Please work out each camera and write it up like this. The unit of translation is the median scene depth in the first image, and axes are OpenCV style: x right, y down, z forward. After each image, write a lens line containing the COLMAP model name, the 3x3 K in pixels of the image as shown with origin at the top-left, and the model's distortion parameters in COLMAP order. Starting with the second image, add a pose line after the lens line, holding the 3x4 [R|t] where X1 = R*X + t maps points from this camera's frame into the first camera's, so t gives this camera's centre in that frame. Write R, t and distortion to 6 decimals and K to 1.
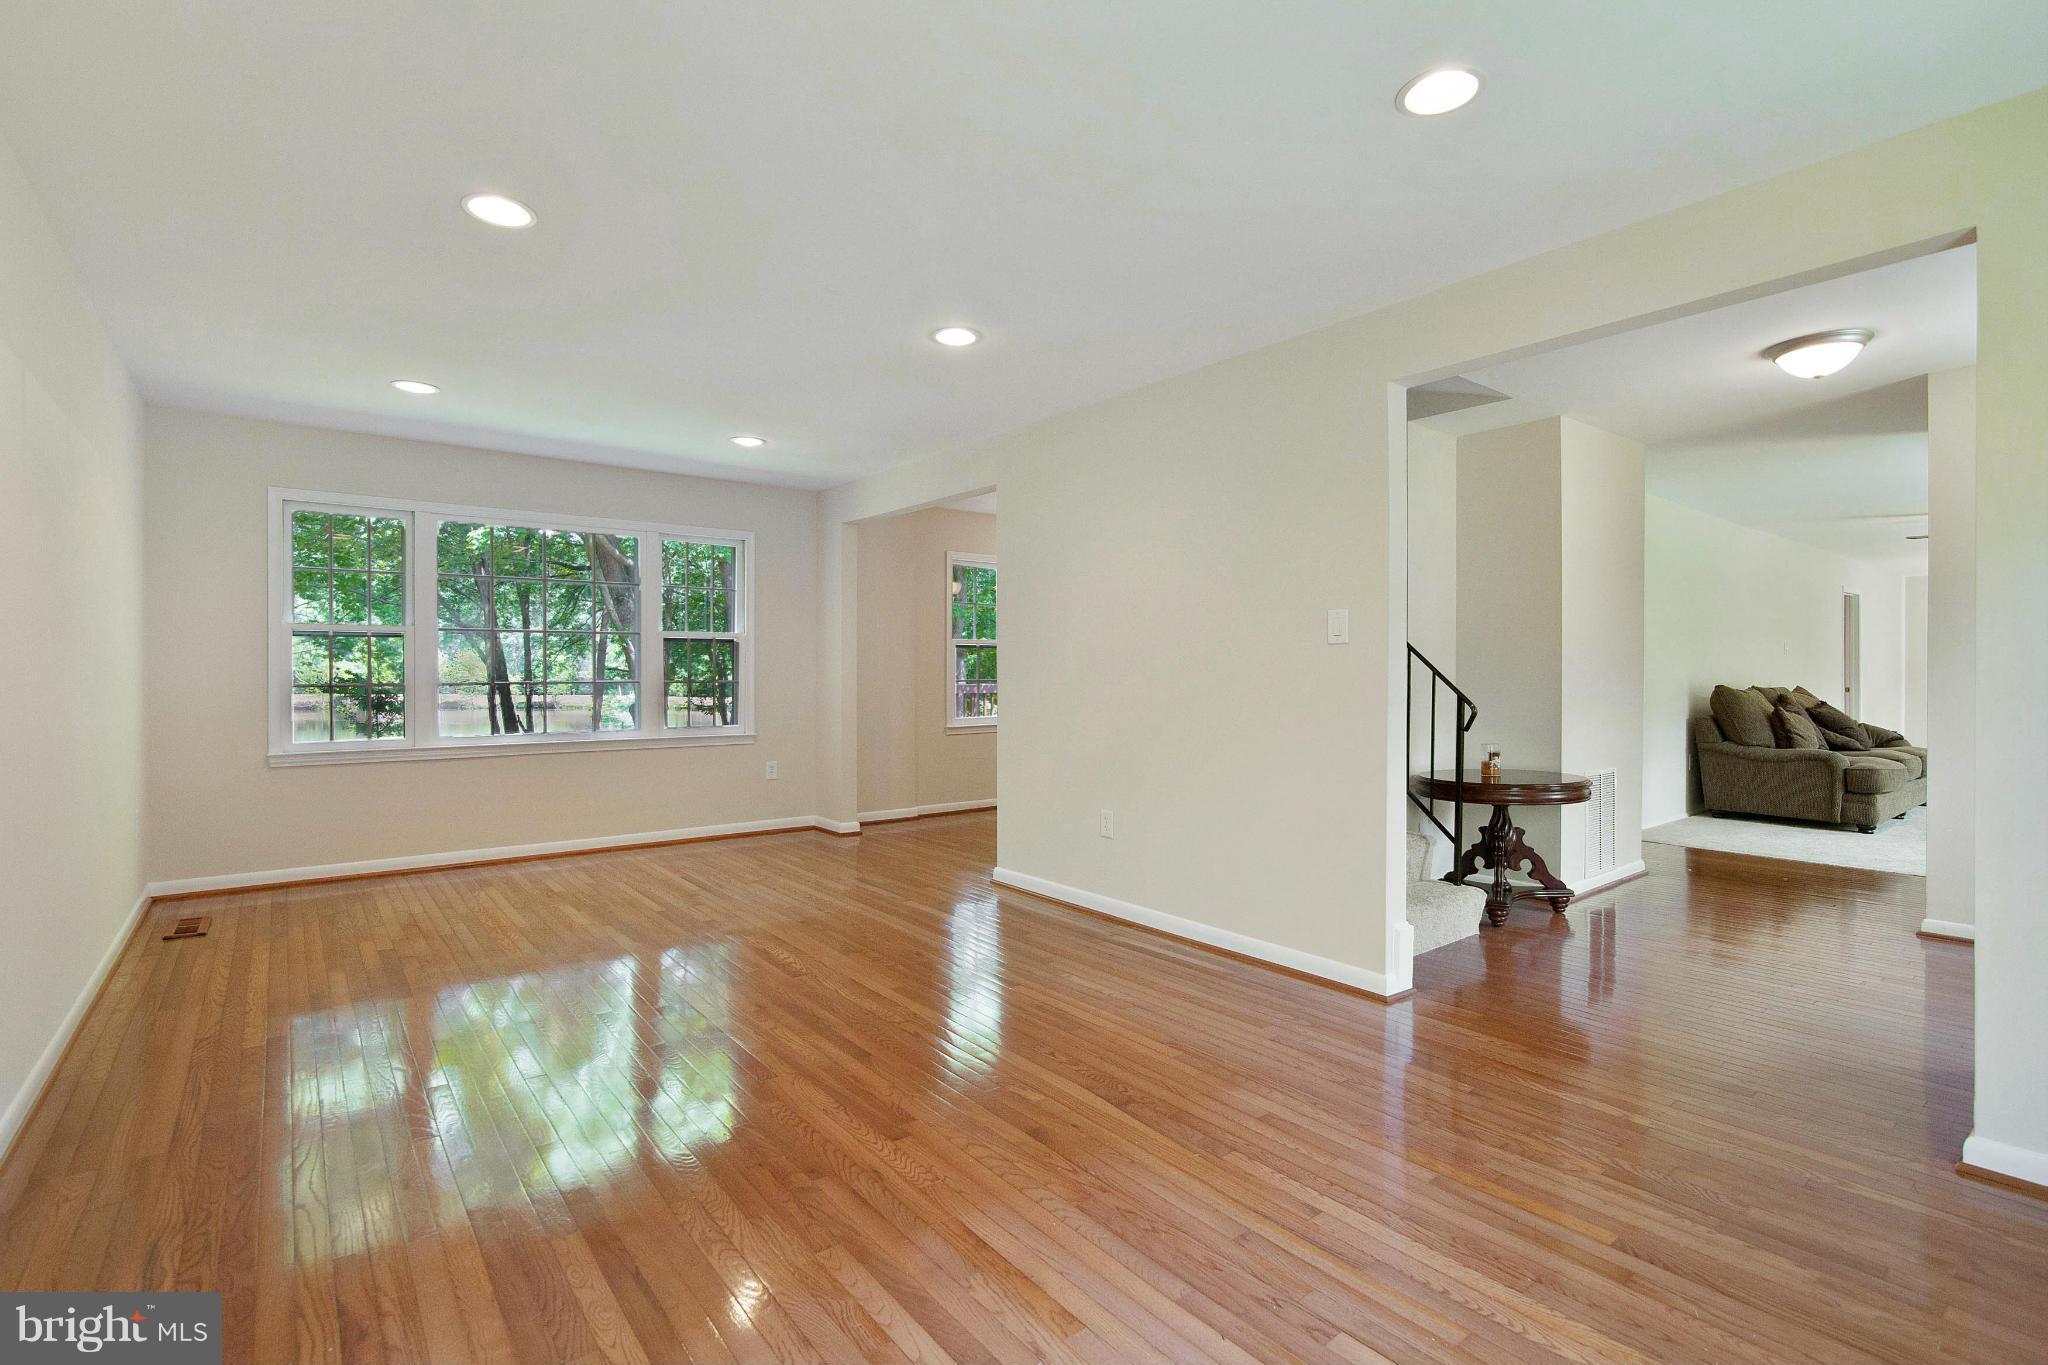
lens RADIAL K [[947.4, 0, 1024.0], [0, 947.4, 682.5], [0, 0, 1]] dist [0.000854, 0.000423]
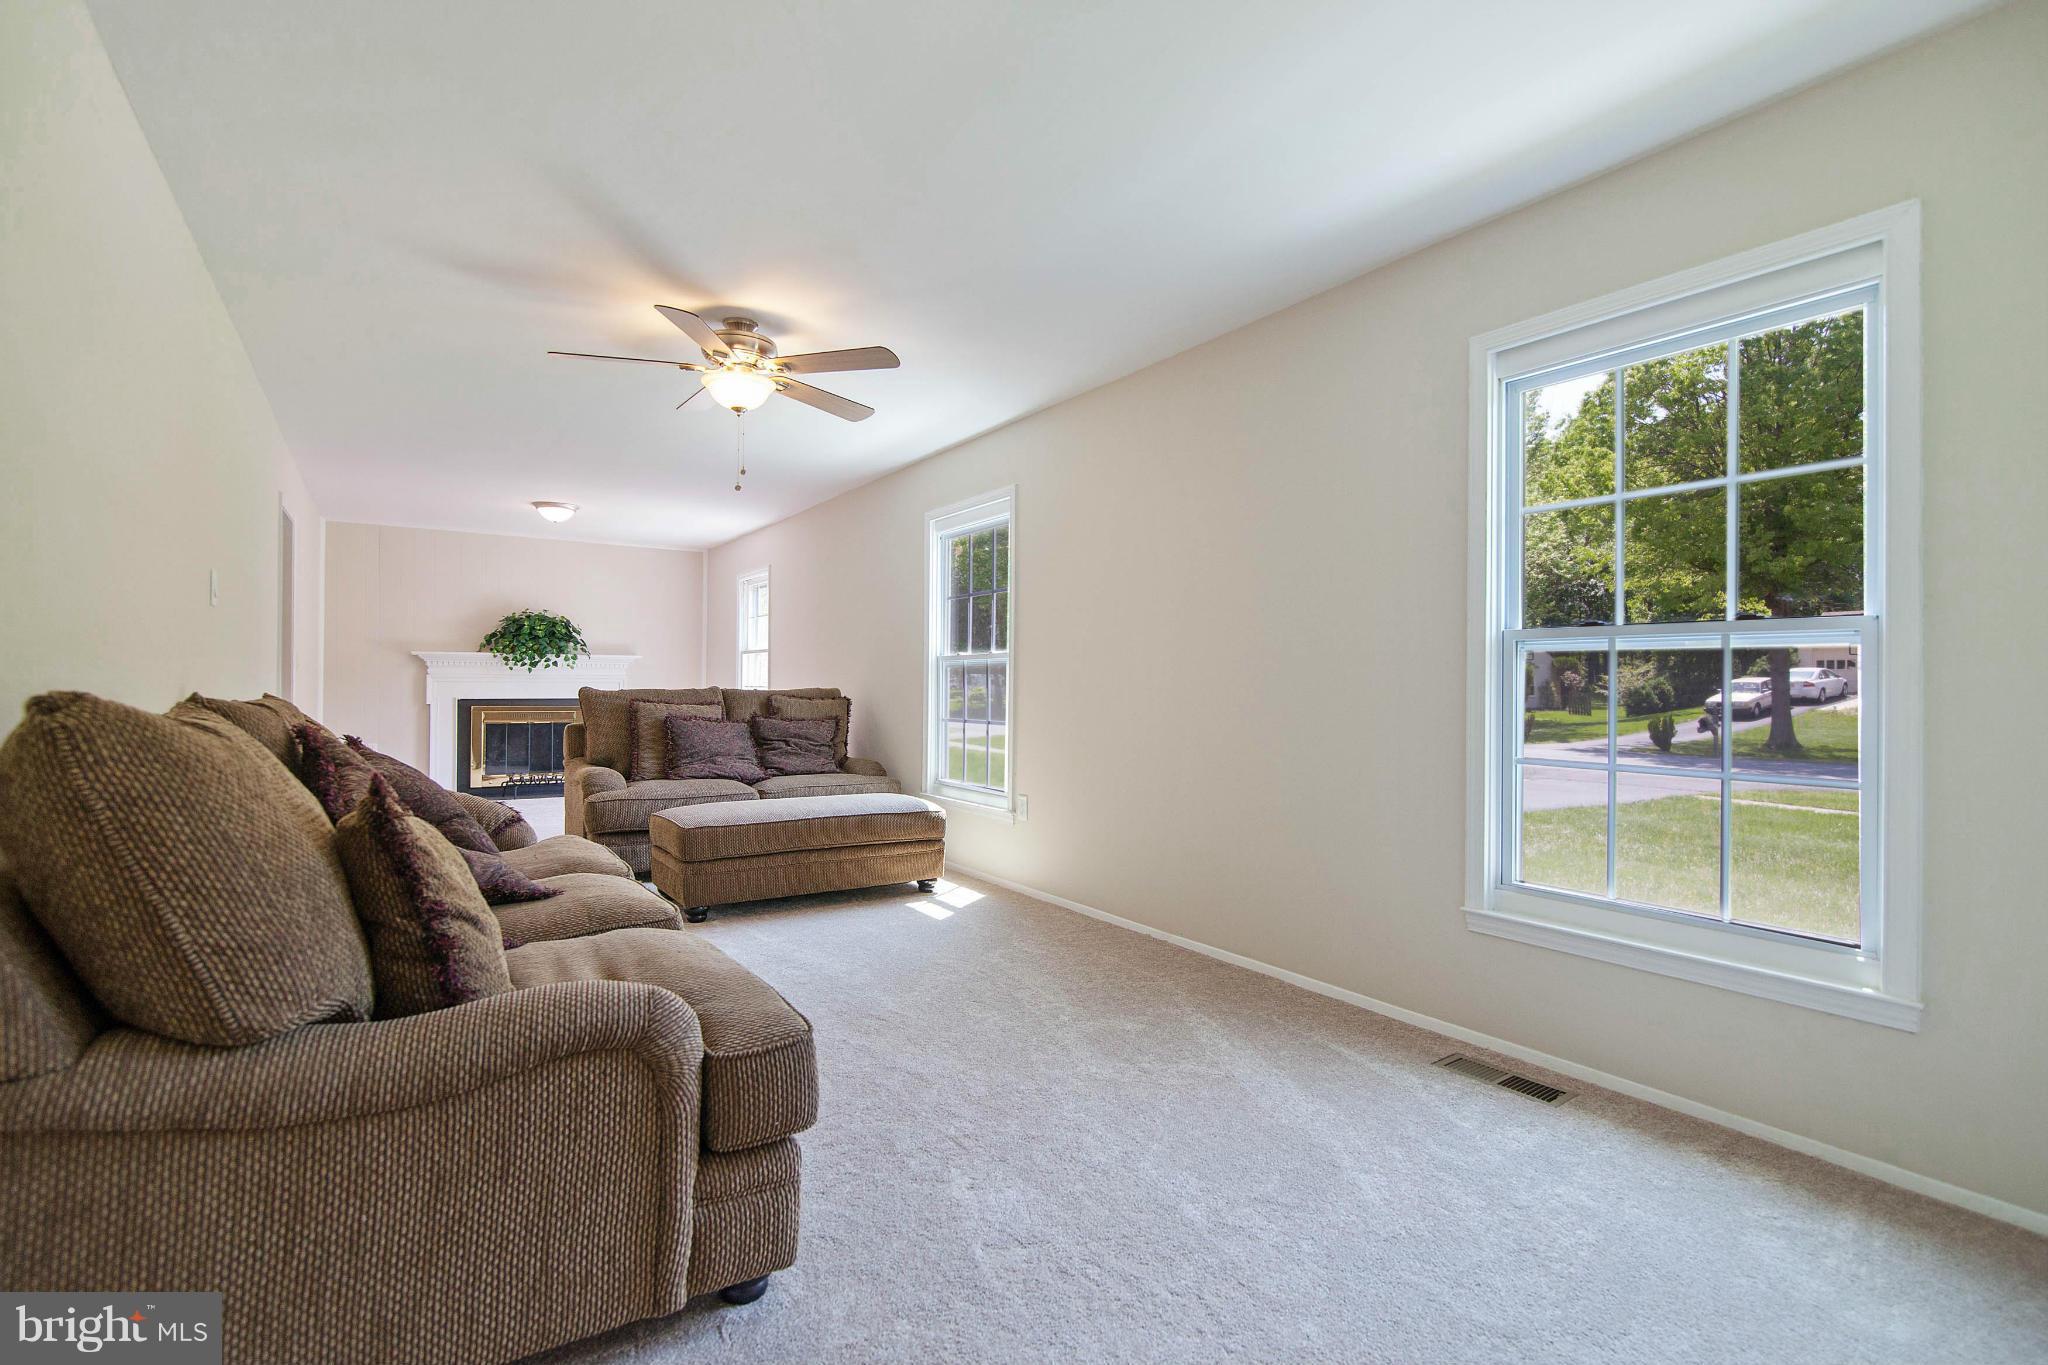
lens RADIAL K [[958.6, 0, 1024.0], [0, 958.6, 682.5], [0, 0, 1]] dist [-0.000770, 0.000074]
pose [[0.080156, 0.003675, 0.996776, 0.283348], [-0.001079, 0.999993, -0.003600, 0.000522], [-0.996782, -0.000787, 0.080159, 0.399088]]
